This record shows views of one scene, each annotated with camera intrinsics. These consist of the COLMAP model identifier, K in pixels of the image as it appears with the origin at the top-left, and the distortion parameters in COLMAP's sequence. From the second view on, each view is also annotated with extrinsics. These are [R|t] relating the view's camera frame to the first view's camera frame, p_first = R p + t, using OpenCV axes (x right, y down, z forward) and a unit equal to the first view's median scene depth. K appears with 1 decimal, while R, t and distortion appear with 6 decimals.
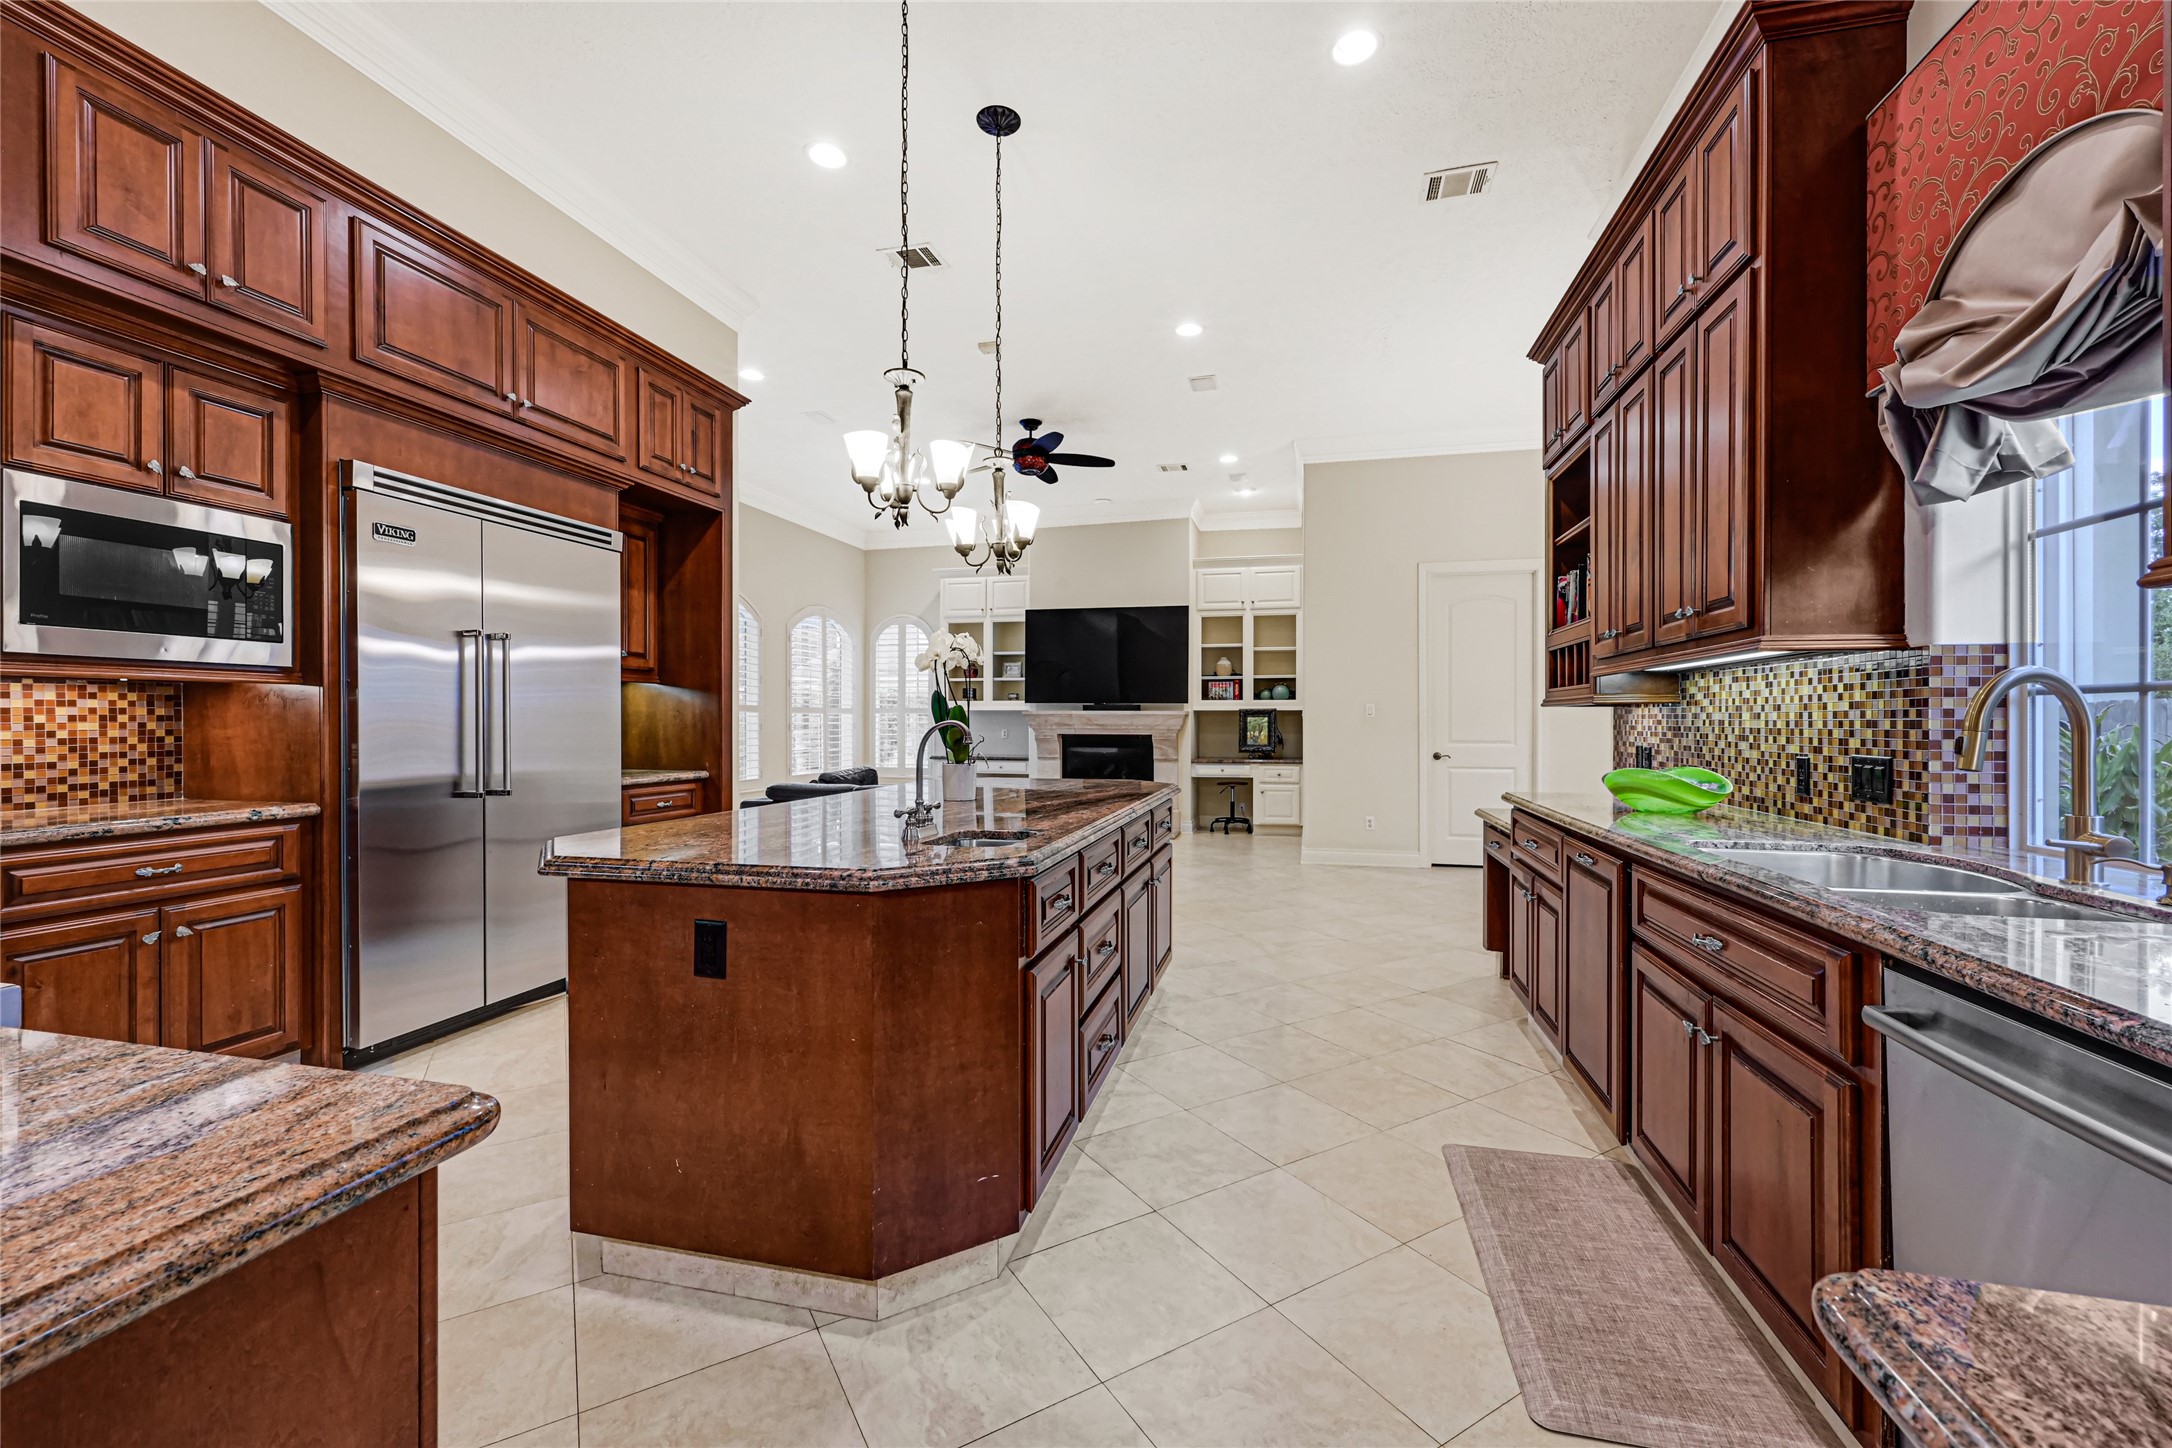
lens RADIAL K [[877.9, 0, 1081.5], [0, 877.9, 720.8], [0, 0, 1]] dist [-0.002890, -0.000117]
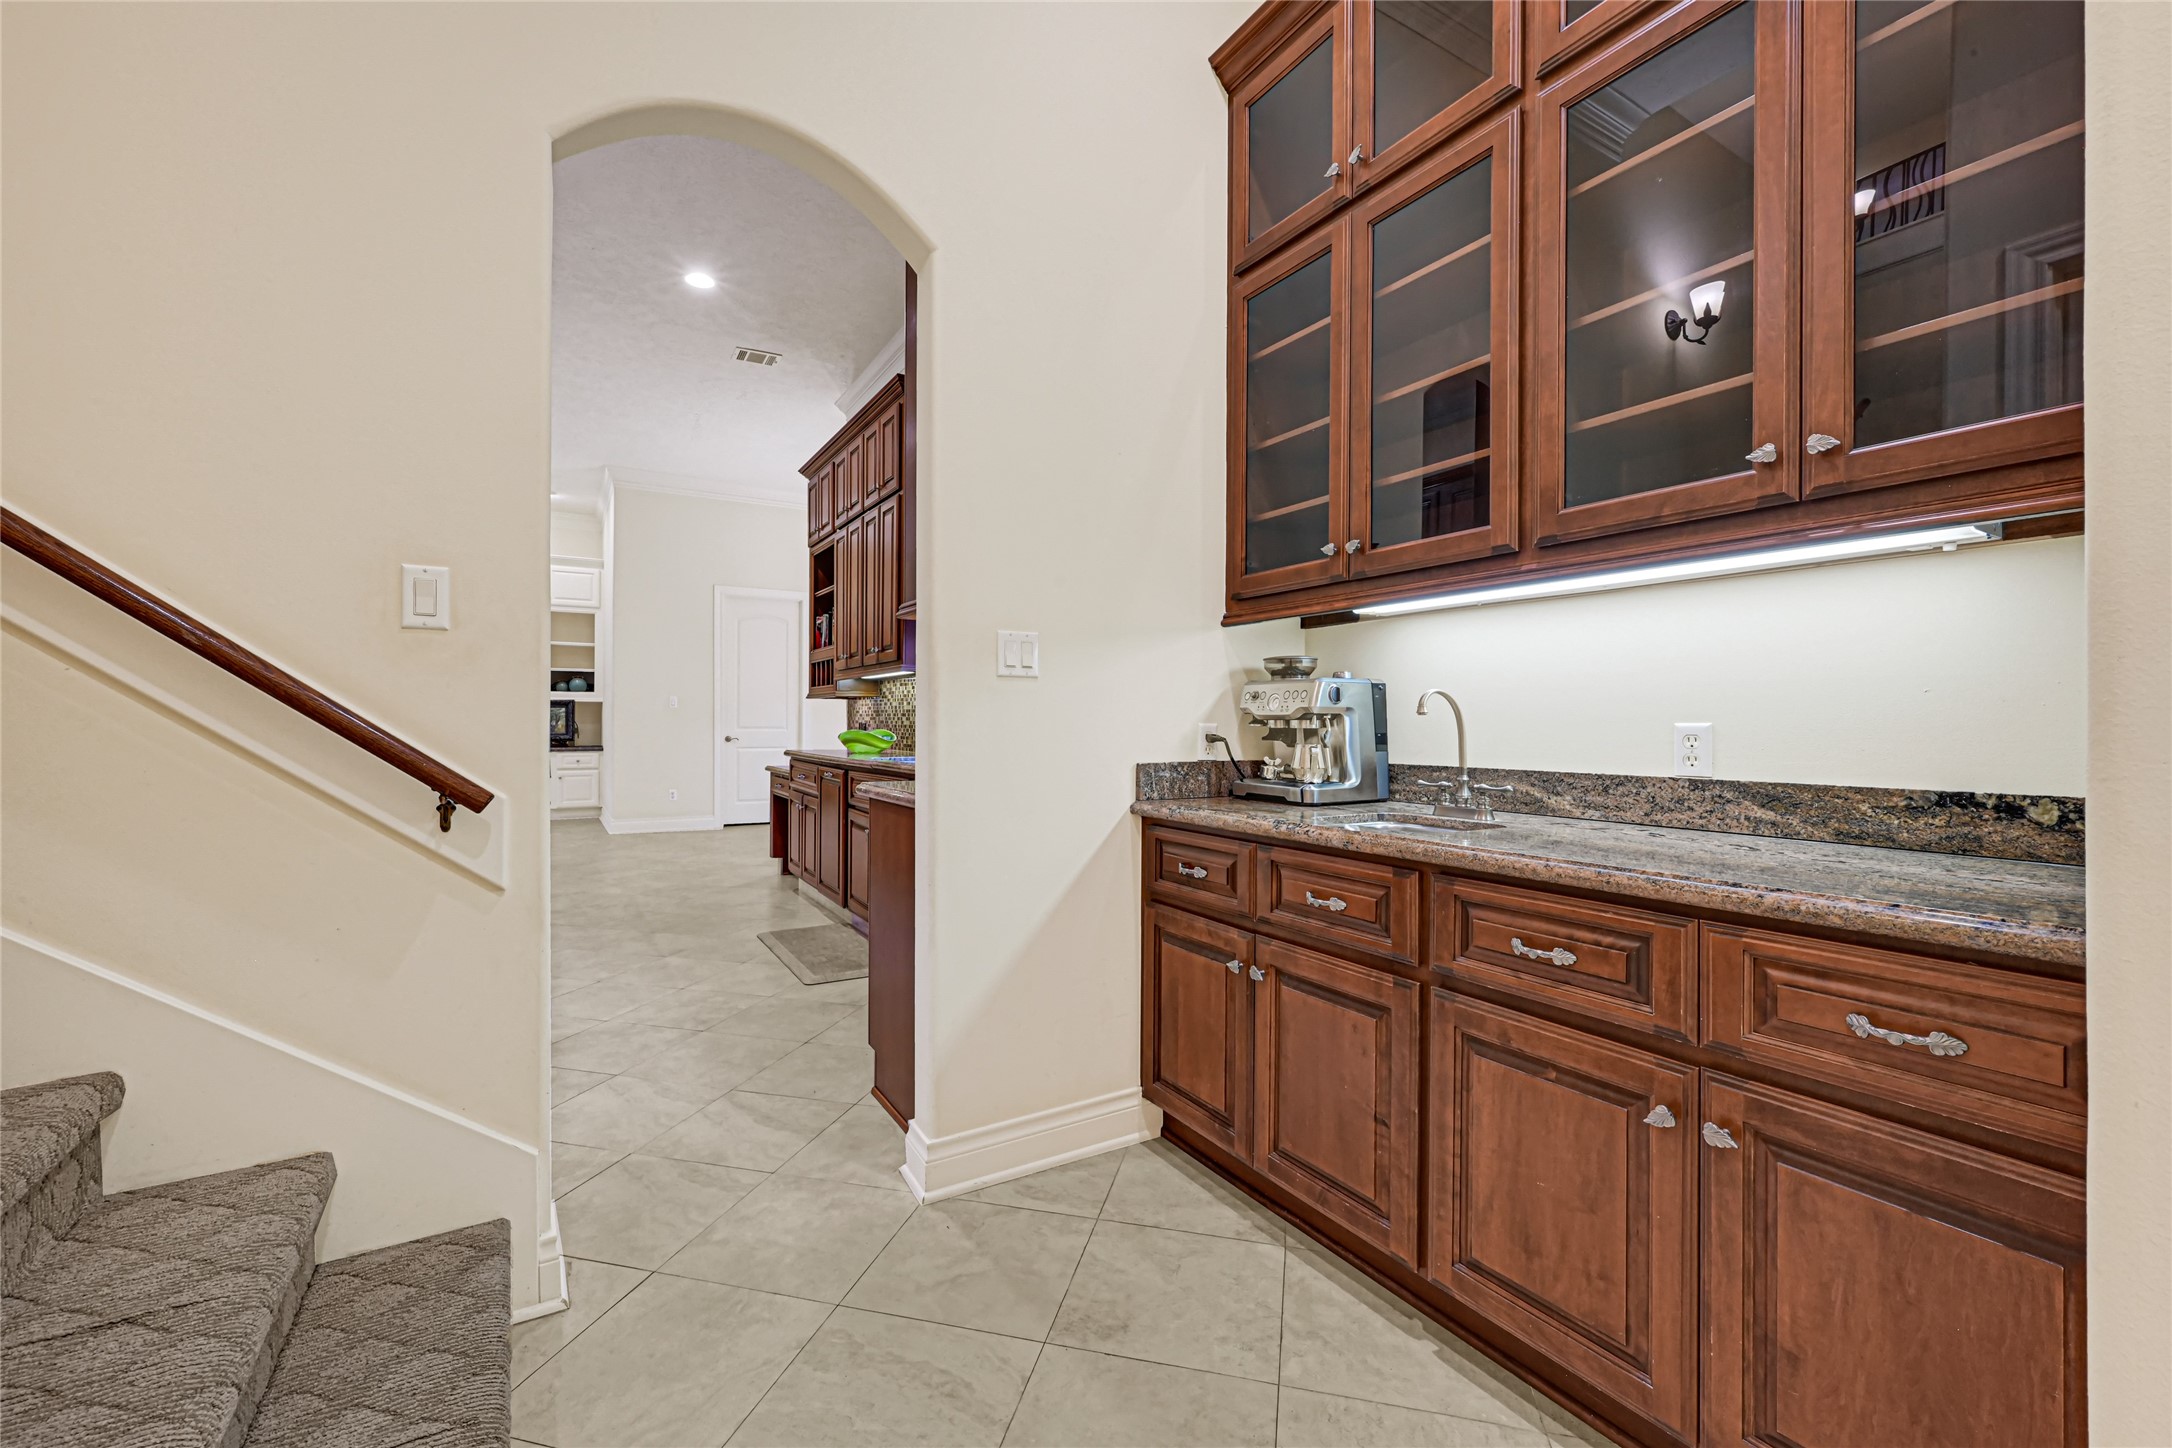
lens RADIAL K [[877.9, 0, 1089.8], [0, 877.9, 722.1], [0, 0, 1]] dist [-0.002890, -0.000117]
pose [[0.697753, 0.001582, 0.716336, -0.321716], [-0.003792, 0.999992, 0.001485, 0.028712], [-0.716328, -0.003752, 0.697754, -0.598718]]
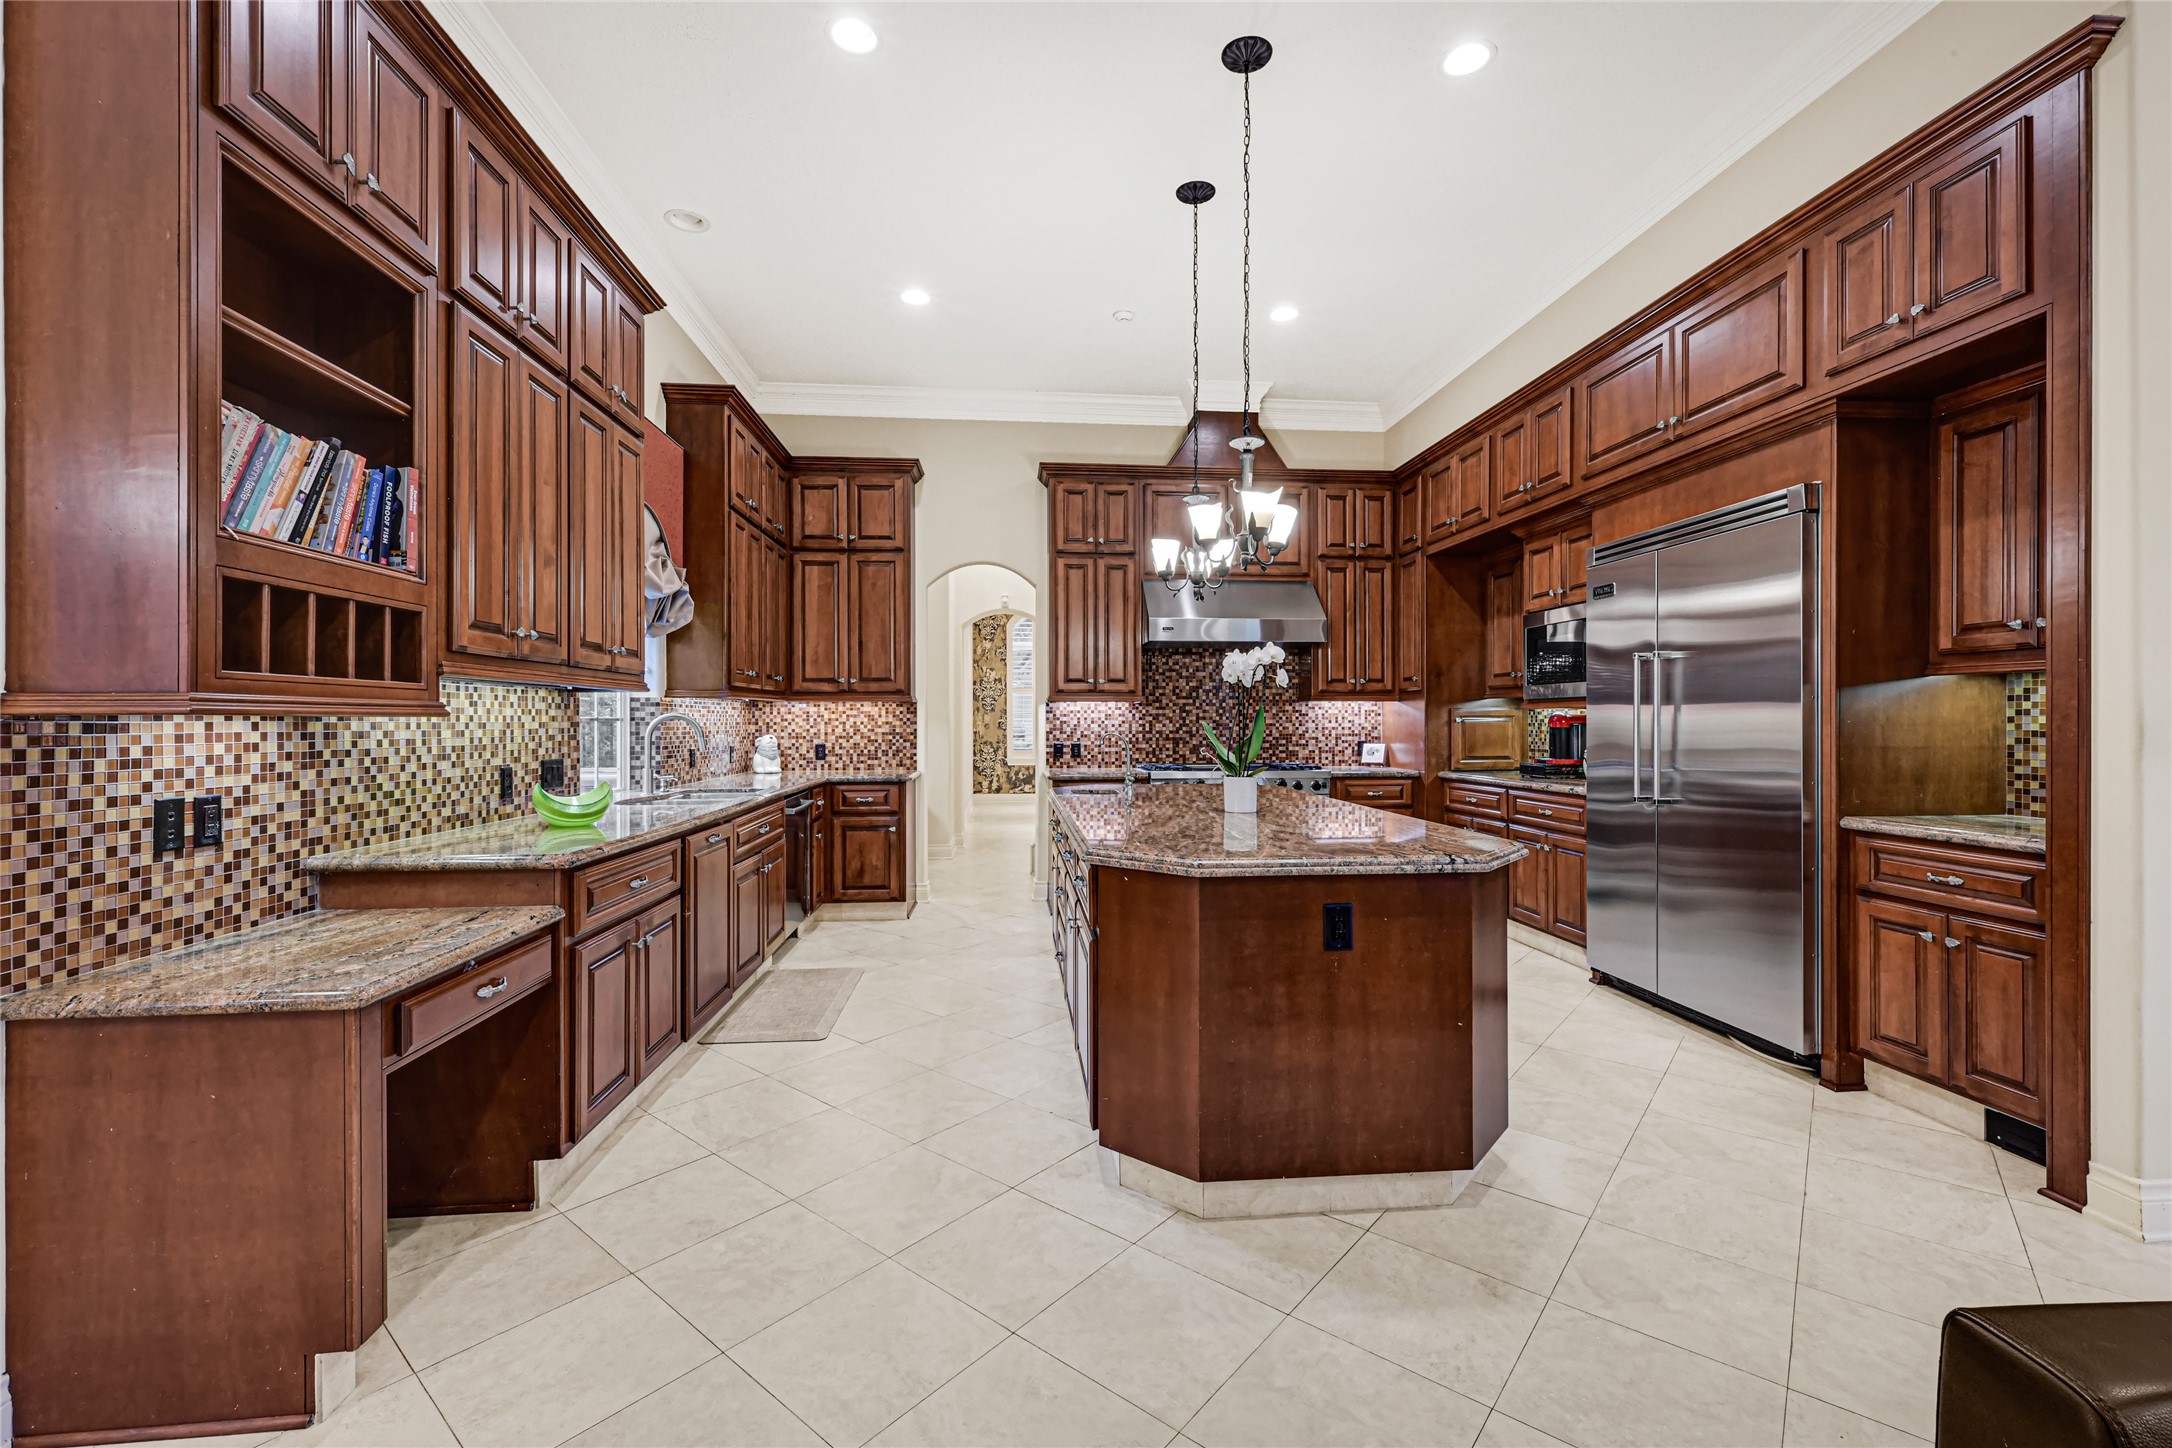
lens RADIAL K [[877.9, 0, 1079.3], [0, 877.9, 725.8], [0, 0, 1]] dist [-0.002890, -0.000117]
pose [[-0.945094, 0.002292, -0.326791, 0.384831], [0.000729, 0.999988, 0.004906, -0.016711], [0.326798, 0.004398, -0.945084, 1.952517]]
